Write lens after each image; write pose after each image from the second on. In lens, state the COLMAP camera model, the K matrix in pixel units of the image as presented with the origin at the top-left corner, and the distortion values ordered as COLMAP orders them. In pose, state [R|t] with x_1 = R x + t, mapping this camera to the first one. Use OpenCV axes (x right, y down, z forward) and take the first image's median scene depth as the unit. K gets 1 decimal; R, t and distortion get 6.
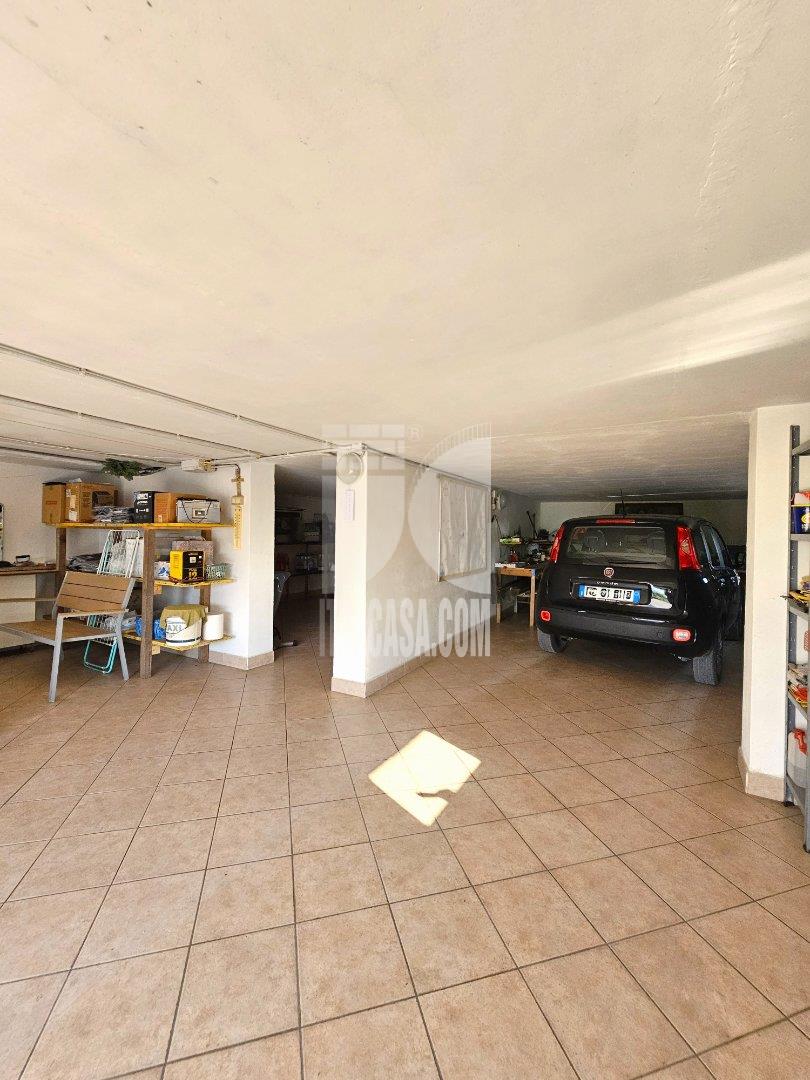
lens RADIAL K [[443.7, 0, 402.6], [0, 443.7, 532.0], [0, 0, 1]] dist [-0.000451, 0.000088]
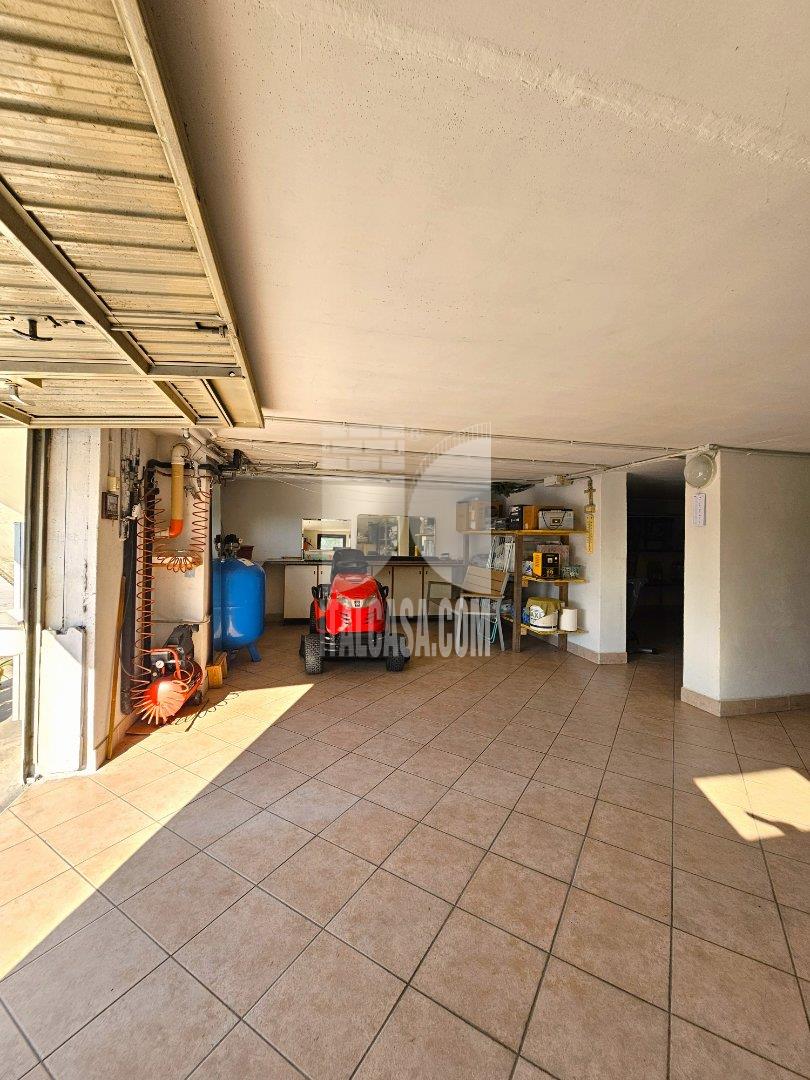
lens RADIAL K [[443.7, 0, 402.6], [0, 443.7, 532.0], [0, 0, 1]] dist [-0.000451, 0.000088]
pose [[0.681591, -0.006180, -0.731708, 0.132005], [-0.006609, 0.999872, -0.014601, 0.006231], [0.731704, 0.014788, 0.681462, -0.109145]]
